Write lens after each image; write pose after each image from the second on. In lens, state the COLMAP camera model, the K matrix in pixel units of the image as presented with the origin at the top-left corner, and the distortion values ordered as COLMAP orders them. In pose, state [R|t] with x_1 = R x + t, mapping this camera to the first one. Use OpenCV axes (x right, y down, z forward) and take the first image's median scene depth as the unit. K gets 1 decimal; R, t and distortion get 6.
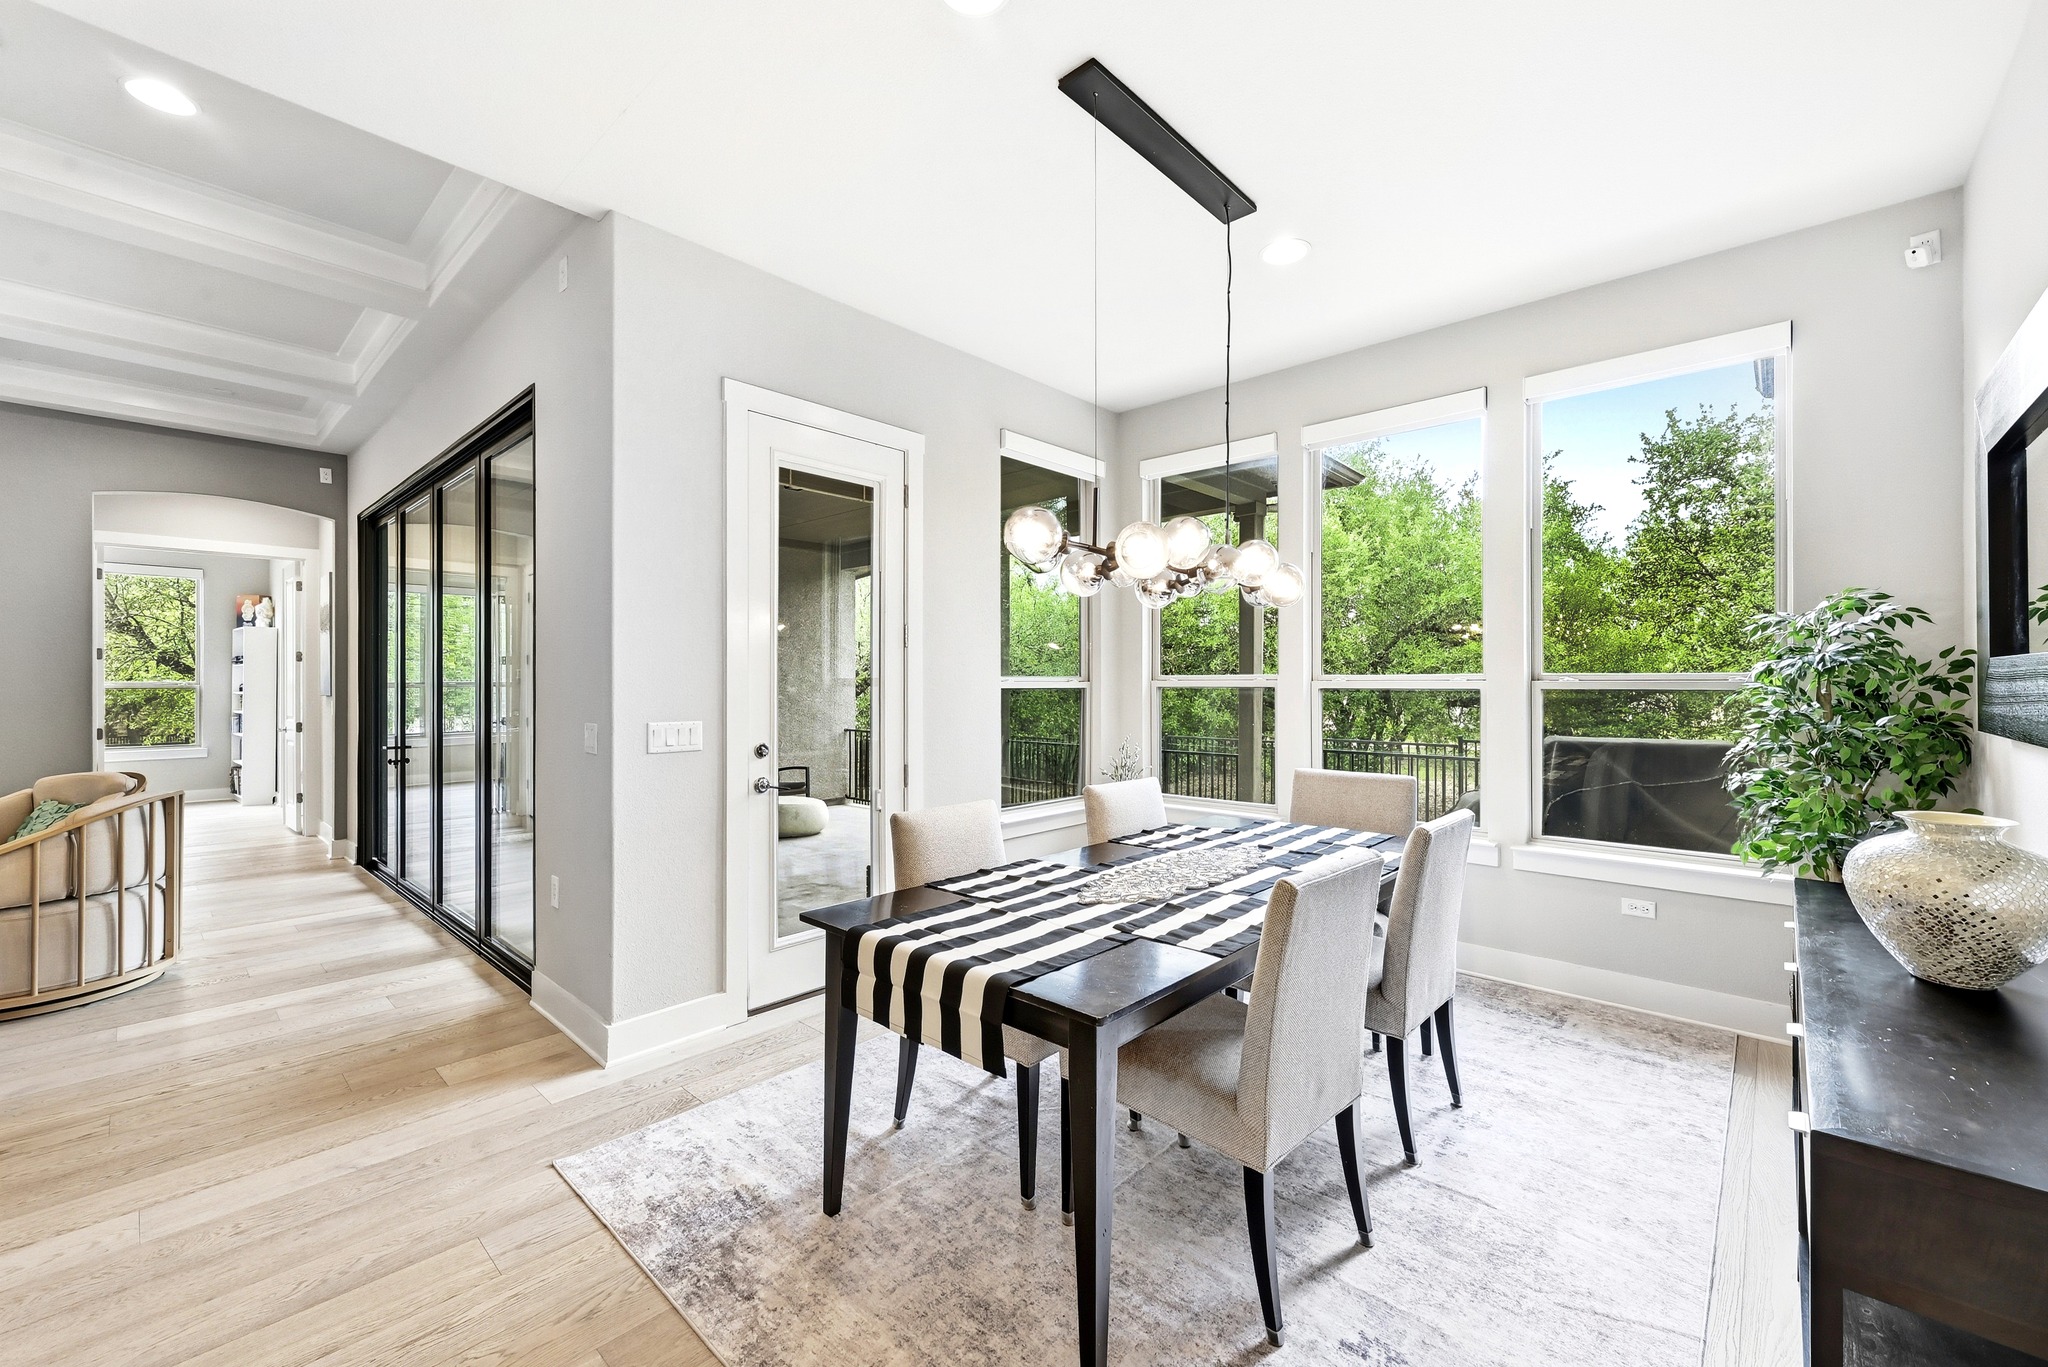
lens RADIAL K [[821.2, 0, 1039.9], [0, 821.2, 680.9], [0, 0, 1]] dist [0.002890, -0.000001]
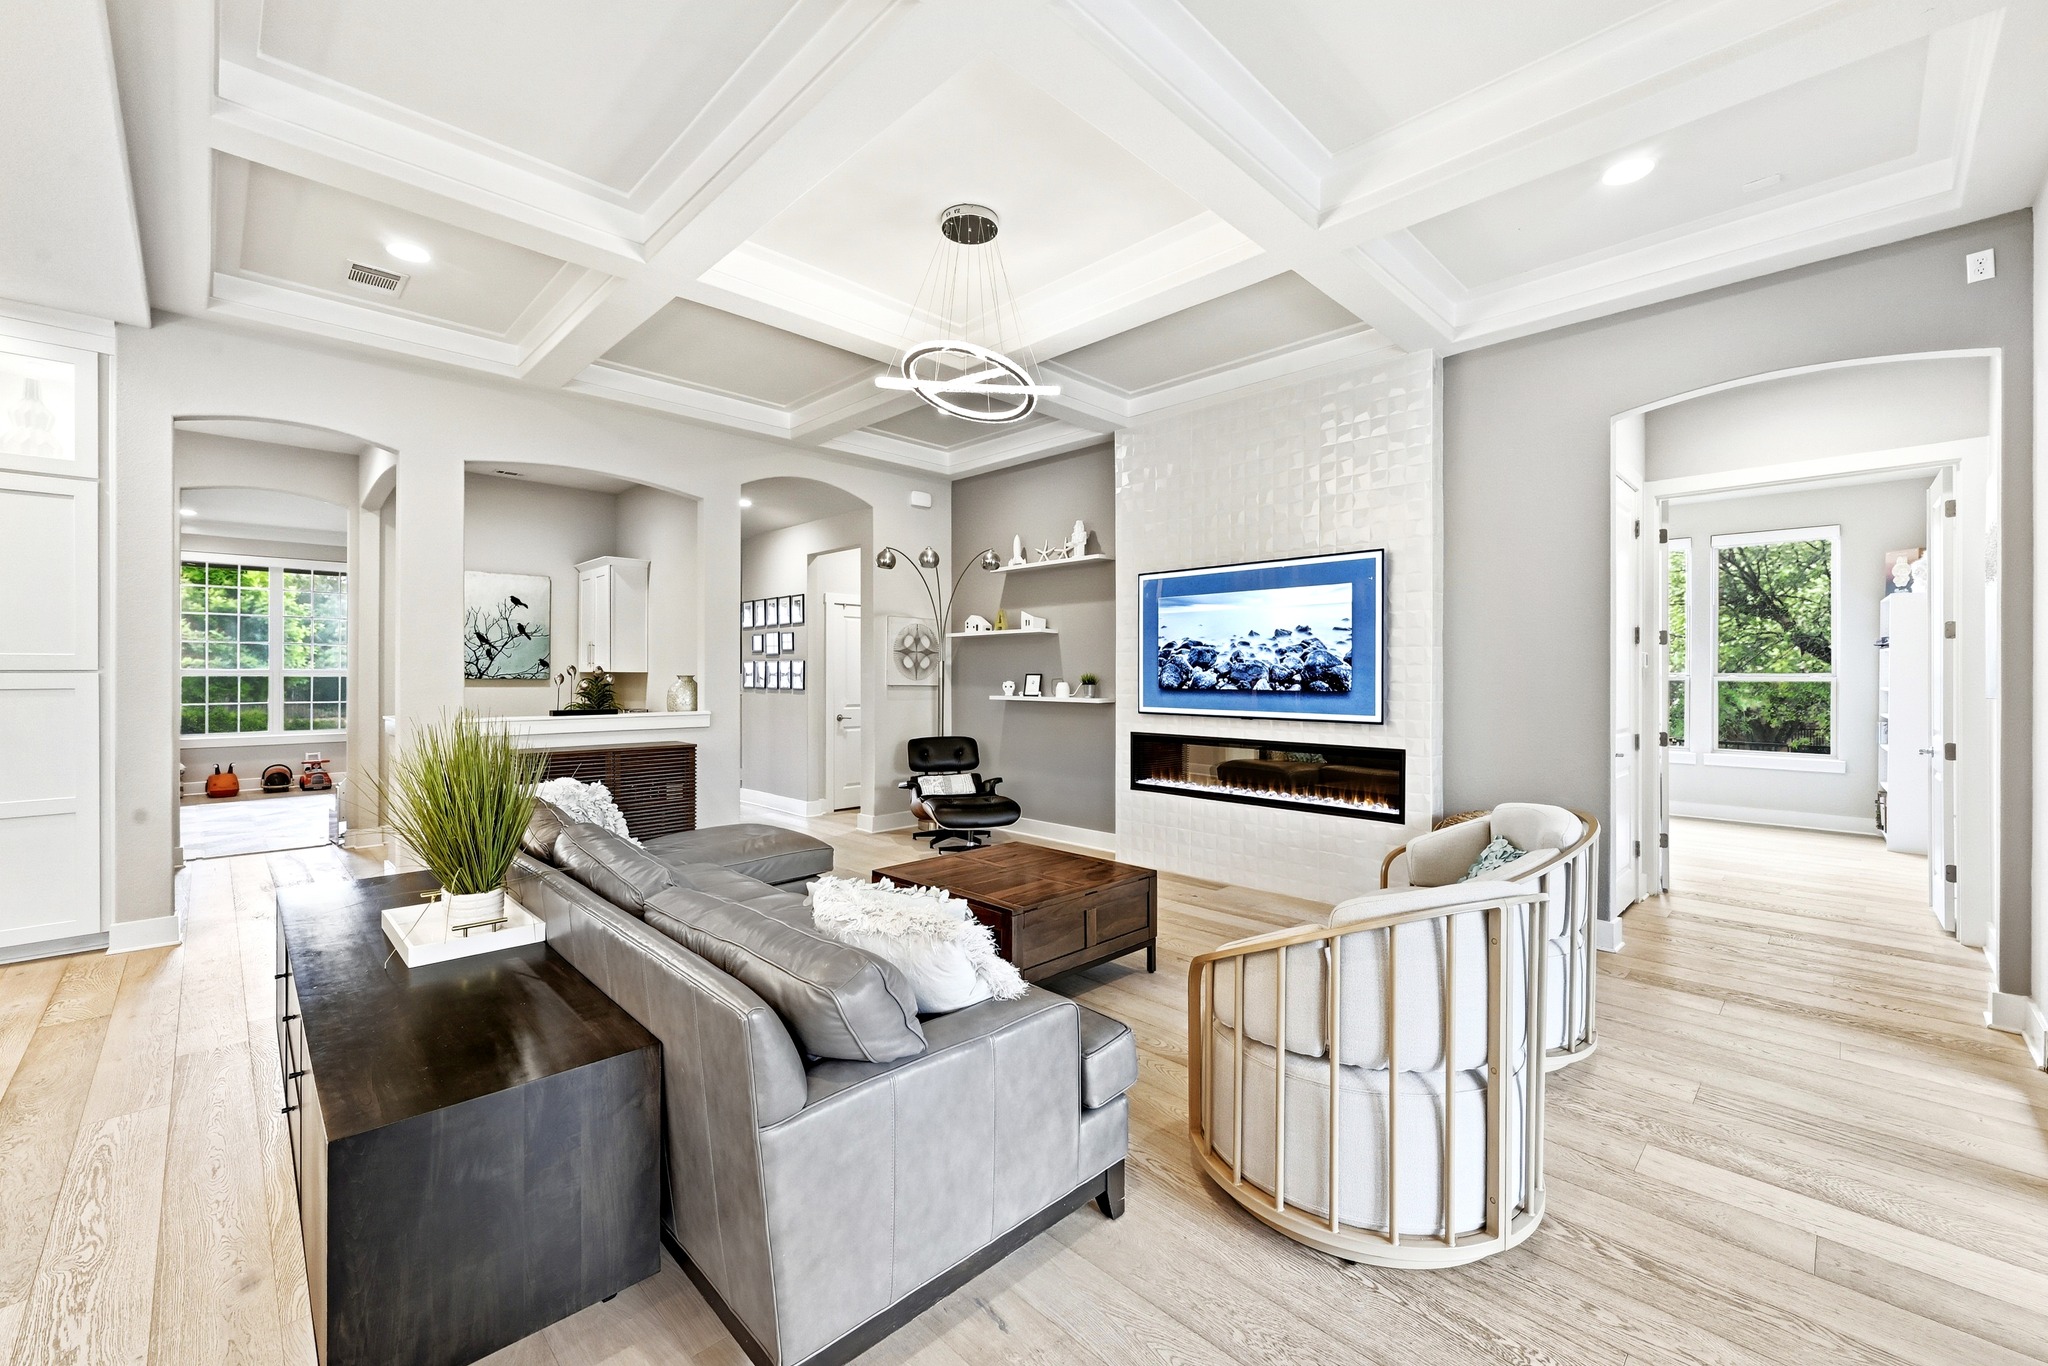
lens RADIAL K [[821.2, 0, 1012.2], [0, 821.2, 678.3], [0, 0, 1]] dist [0.002890, -0.000001]
pose [[-0.062374, 0.005480, -0.998038, -0.577364], [0.002164, 0.999983, 0.005355, 0.000464], [0.998051, -0.001826, -0.062385, 0.781955]]
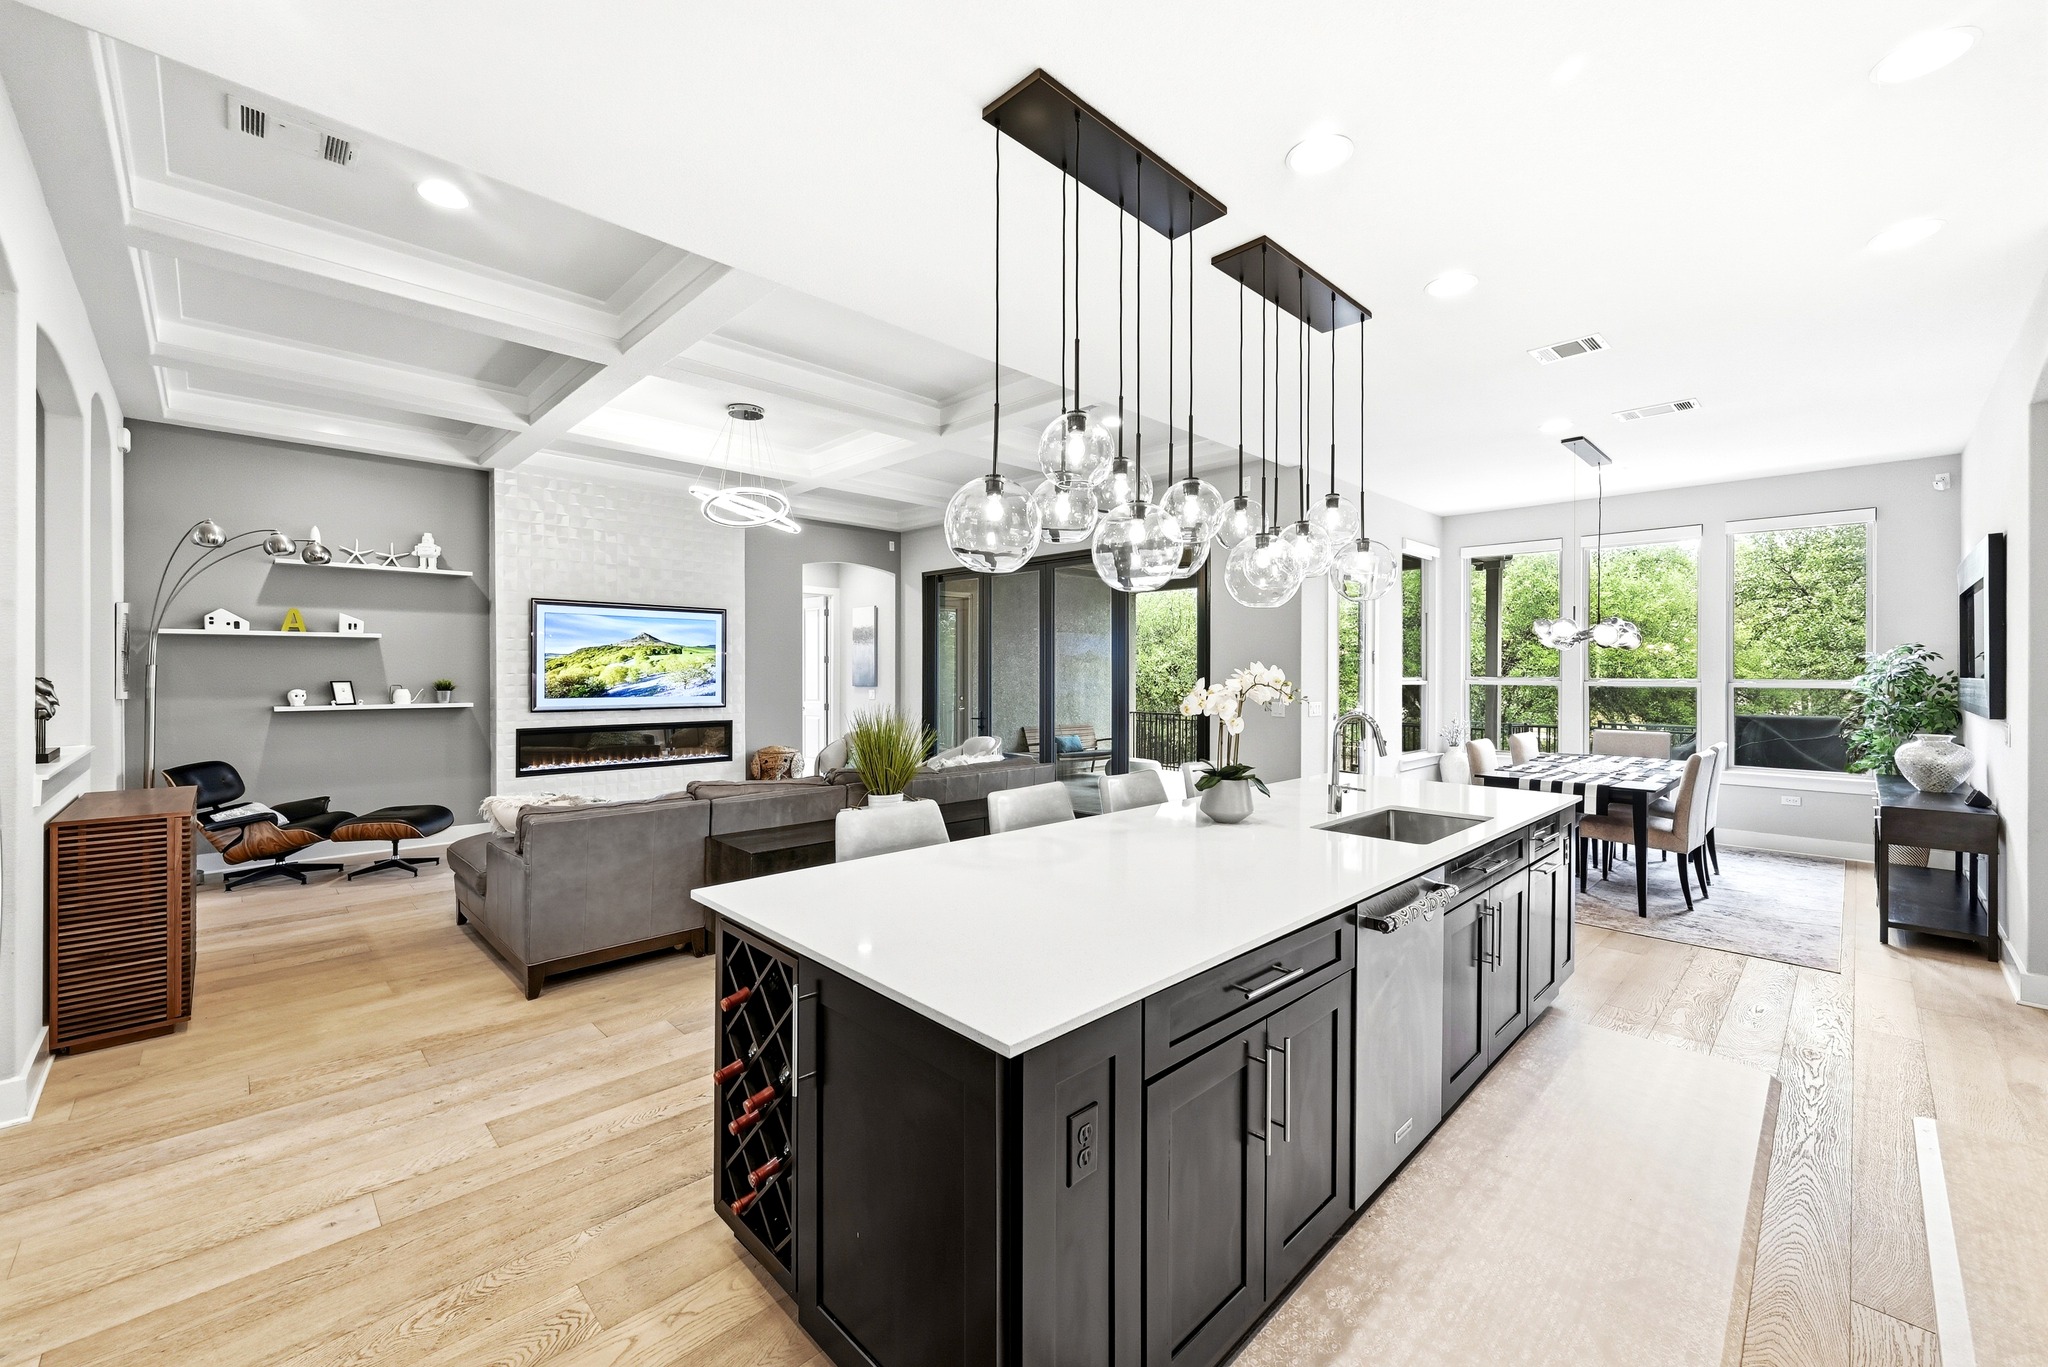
lens RADIAL K [[821.2, 0, 1010.0], [0, 821.2, 668.1], [0, 0, 1]] dist [0.002890, -0.000001]
pose [[0.997514, 0.002159, -0.070431, -0.926711], [-0.002419, 0.999991, -0.003613, -0.025084], [0.070423, 0.003775, 0.997510, -1.017851]]
